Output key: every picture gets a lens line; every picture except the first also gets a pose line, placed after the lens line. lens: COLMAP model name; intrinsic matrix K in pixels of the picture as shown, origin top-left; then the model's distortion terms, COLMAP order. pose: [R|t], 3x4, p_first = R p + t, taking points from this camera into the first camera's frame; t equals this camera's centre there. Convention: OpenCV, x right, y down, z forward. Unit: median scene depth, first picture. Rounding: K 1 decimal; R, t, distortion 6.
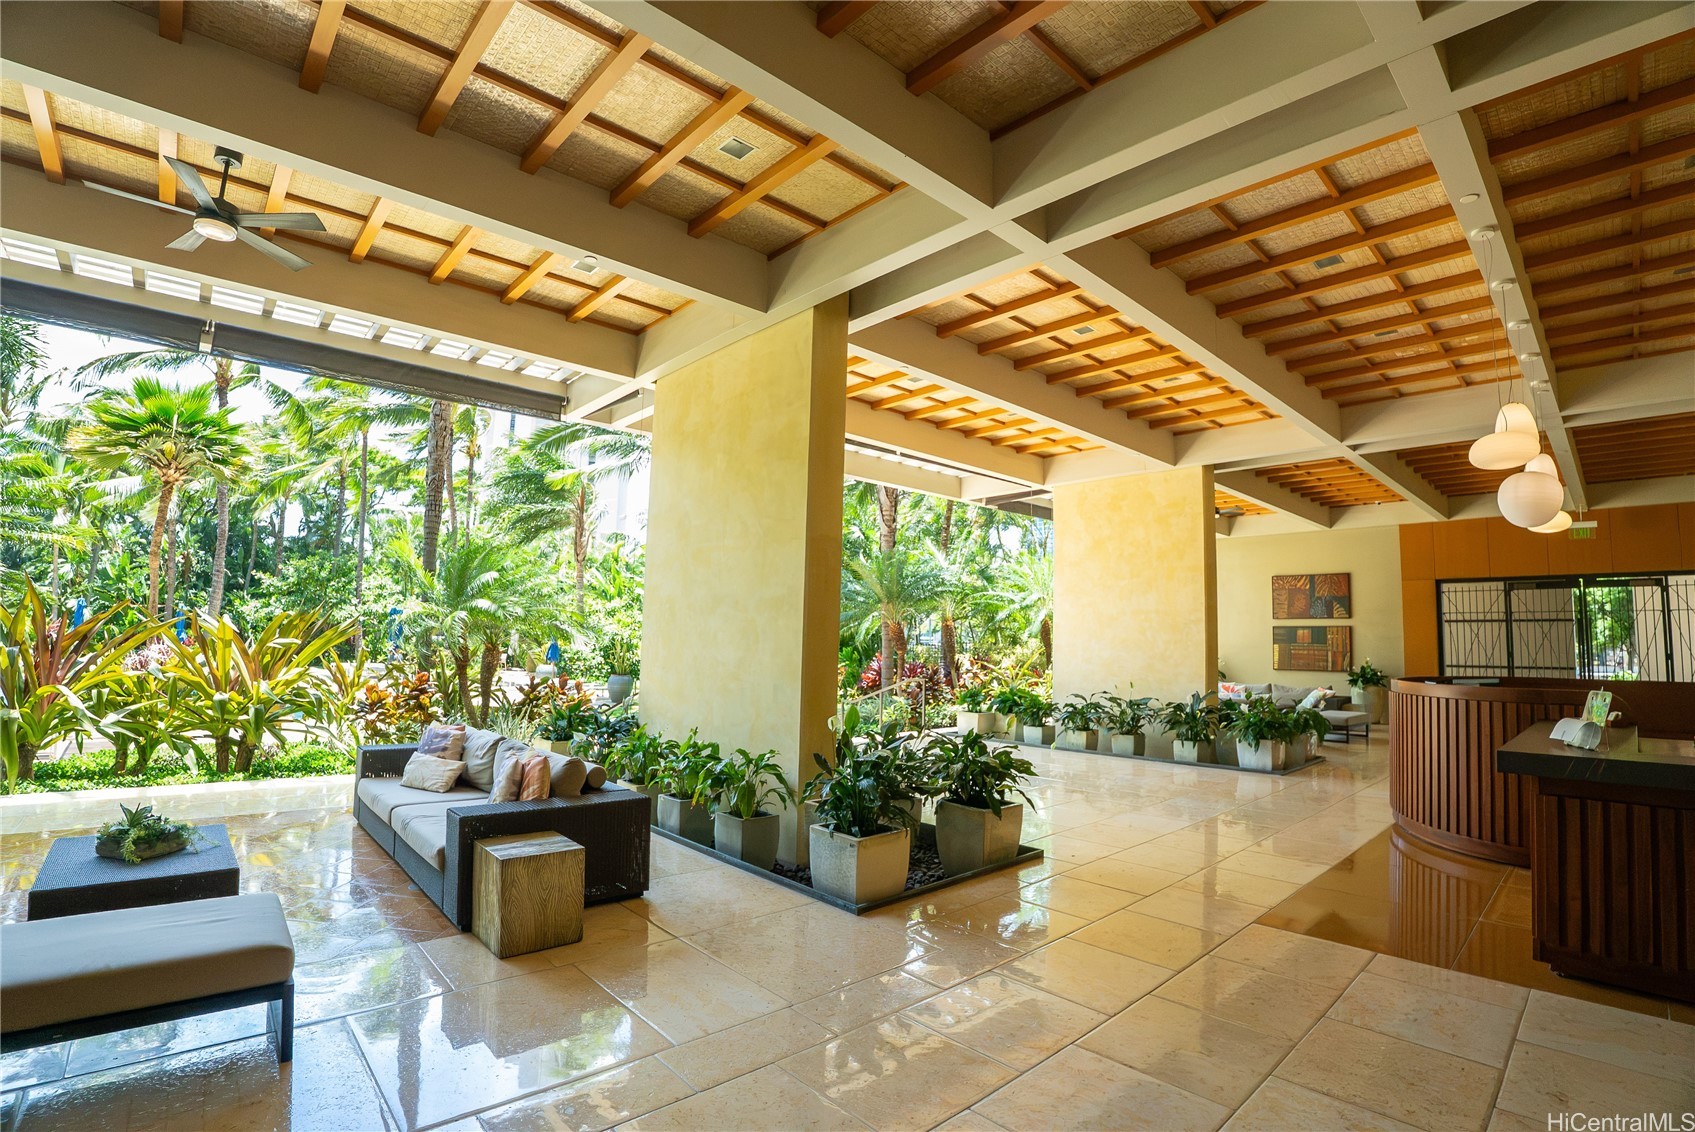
lens RADIAL K [[792.4, 0, 847.6], [0, 792.4, 560.0], [0, 0, 1]] dist [-0.105446, 0.023738]
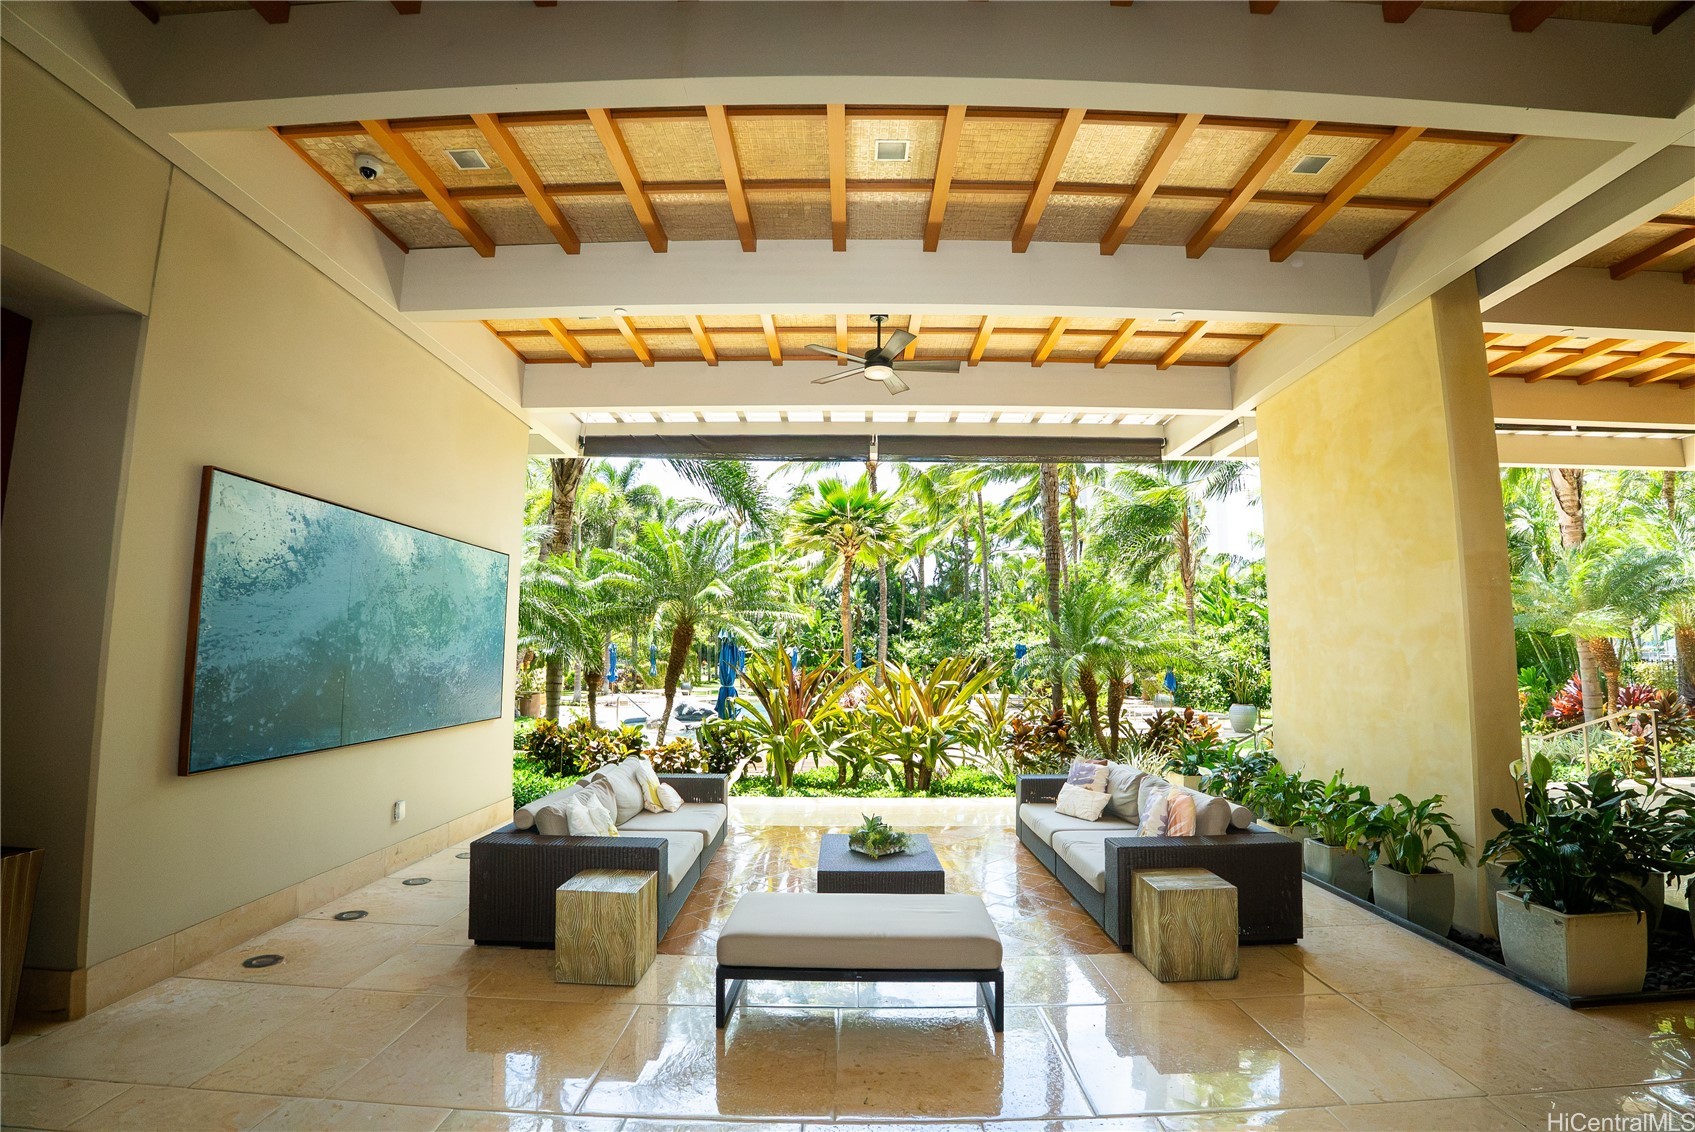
lens RADIAL K [[792.4, 0, 847.6], [0, 792.4, 560.0], [0, 0, 1]] dist [-0.105446, 0.023738]
pose [[0.736717, -0.102753, -0.668349, -0.000208], [0.080600, 0.994685, -0.064080, -0.023945], [0.671381, -0.006660, 0.741083, -0.058259]]
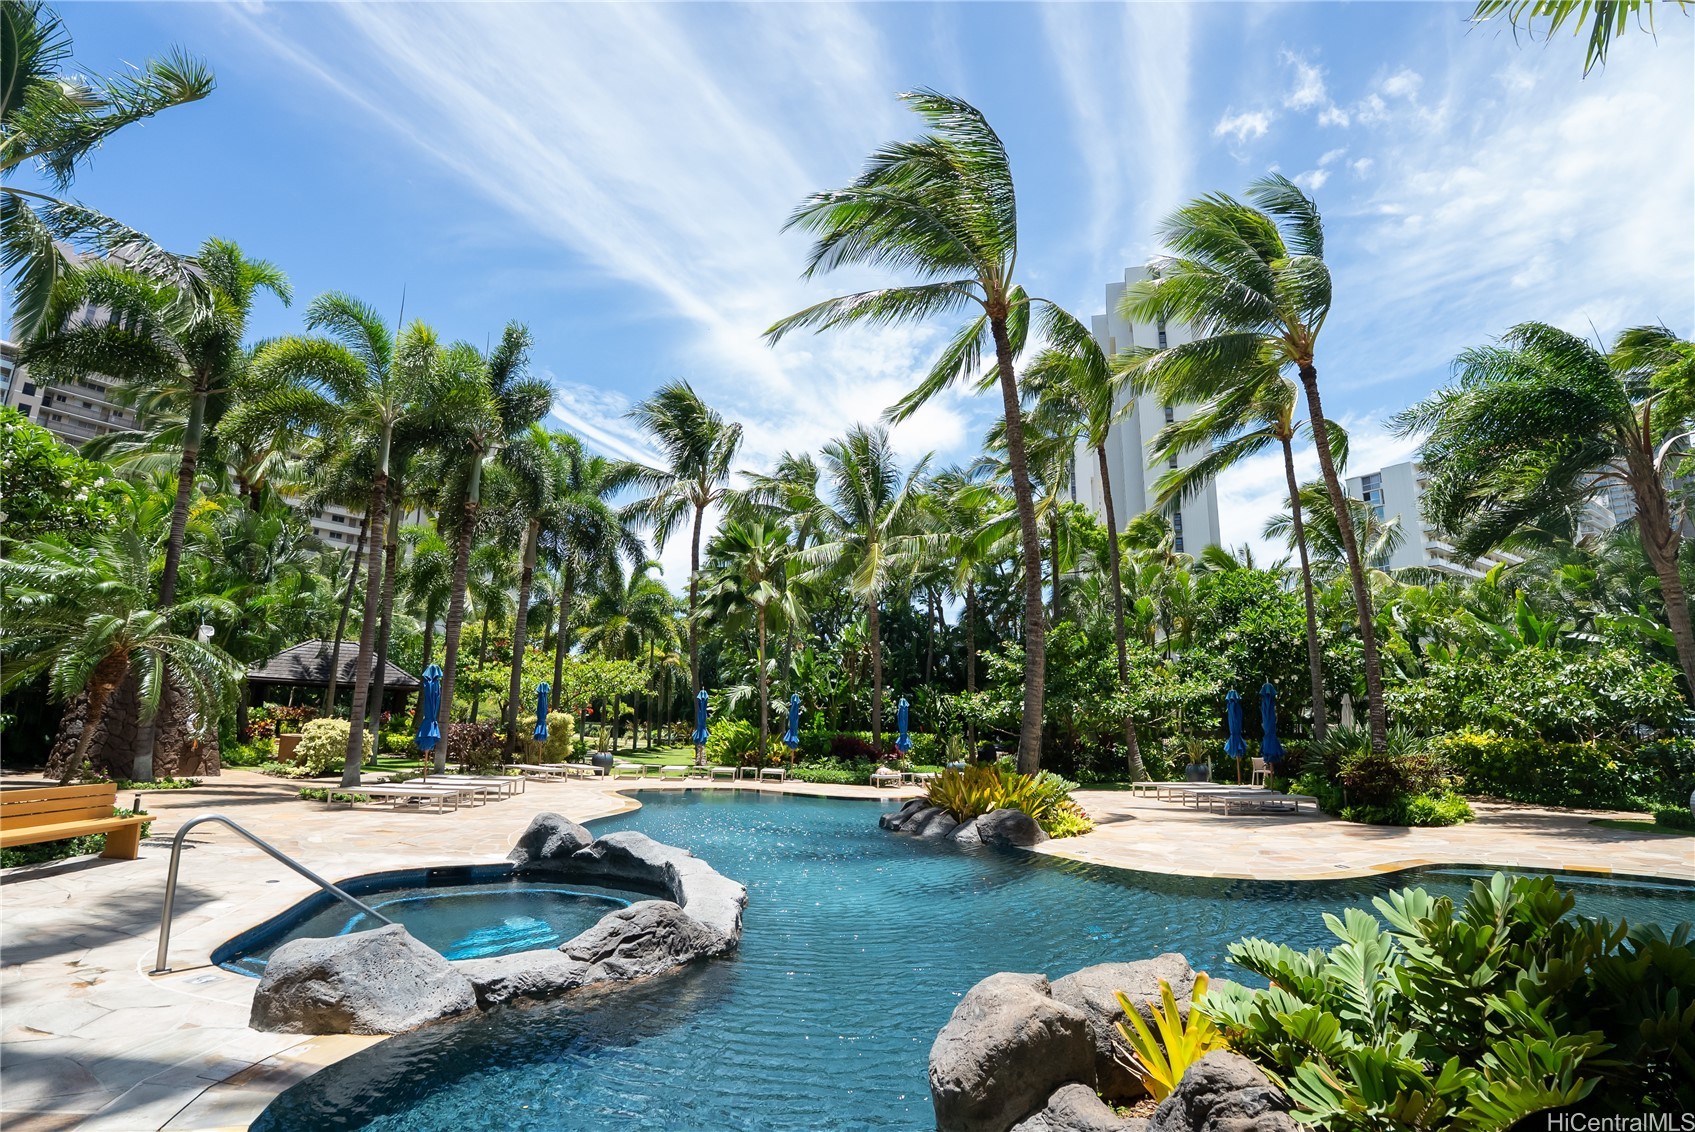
lens RADIAL K [[792.4, 0, 847.6], [0, 792.4, 560.0], [0, 0, 1]] dist [-0.105446, 0.023738]
pose [[0.776234, -0.133638, -0.616118, -2.395294], [0.059919, 0.988490, -0.138916, 0.158596], [0.627591, 0.070914, 0.775307, 1.875191]]
